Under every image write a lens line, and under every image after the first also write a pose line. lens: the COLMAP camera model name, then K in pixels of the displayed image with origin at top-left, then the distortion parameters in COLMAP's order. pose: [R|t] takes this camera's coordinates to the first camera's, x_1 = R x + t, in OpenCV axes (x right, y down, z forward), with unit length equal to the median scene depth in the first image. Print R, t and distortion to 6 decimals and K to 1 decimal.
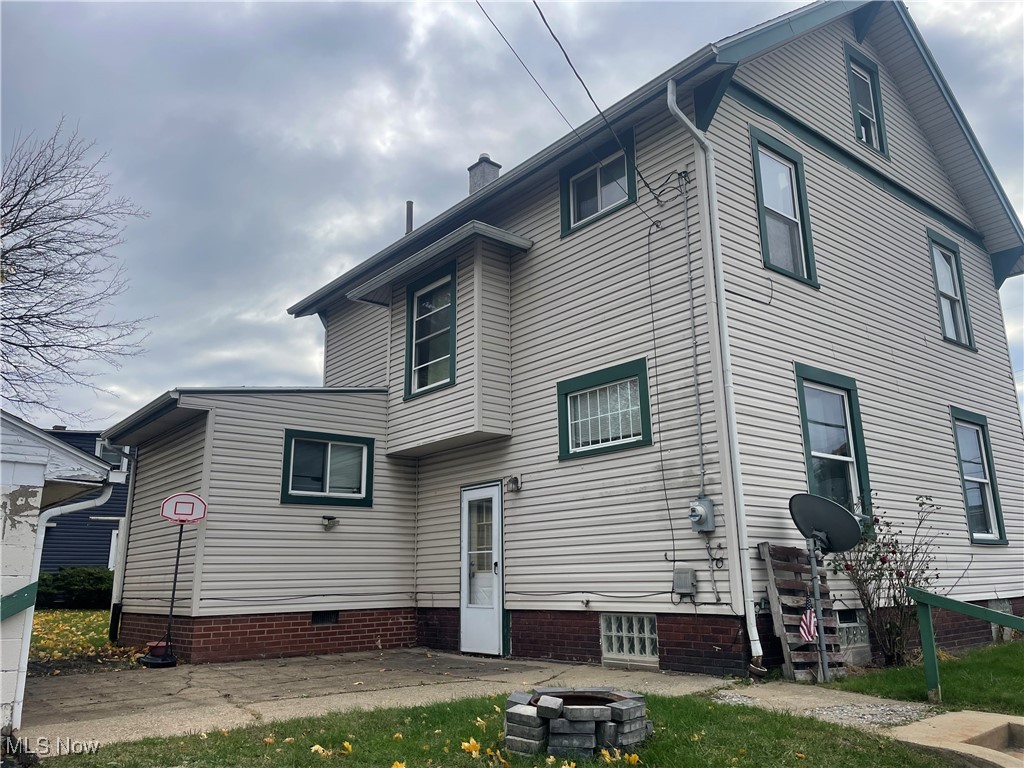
lens RADIAL K [[780.2, 0, 508.2], [0, 780.2, 373.2], [0, 0, 1]] dist [0.084081, -0.121100]
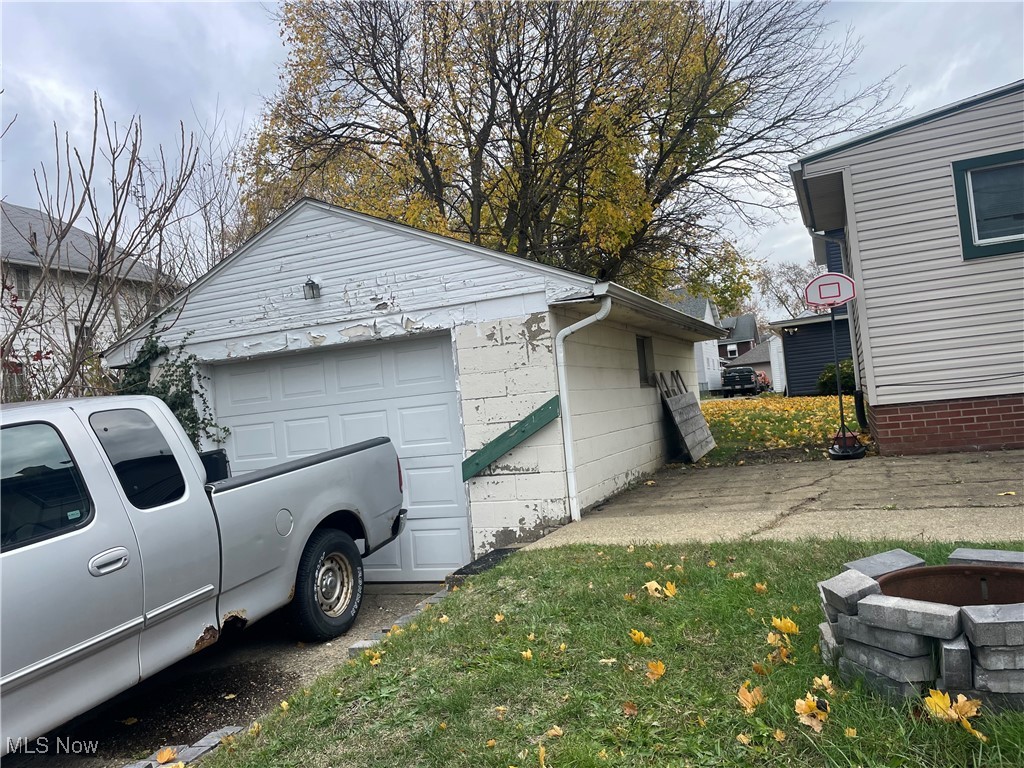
lens RADIAL K [[780.2, 0, 508.2], [0, 780.2, 373.2], [0, 0, 1]] dist [0.084081, -0.121100]
pose [[0.448846, -0.073131, -0.890612, 0.205490], [0.315633, 0.945380, 0.081443, 0.074171], [0.836010, -0.317662, 0.447413, 0.279394]]
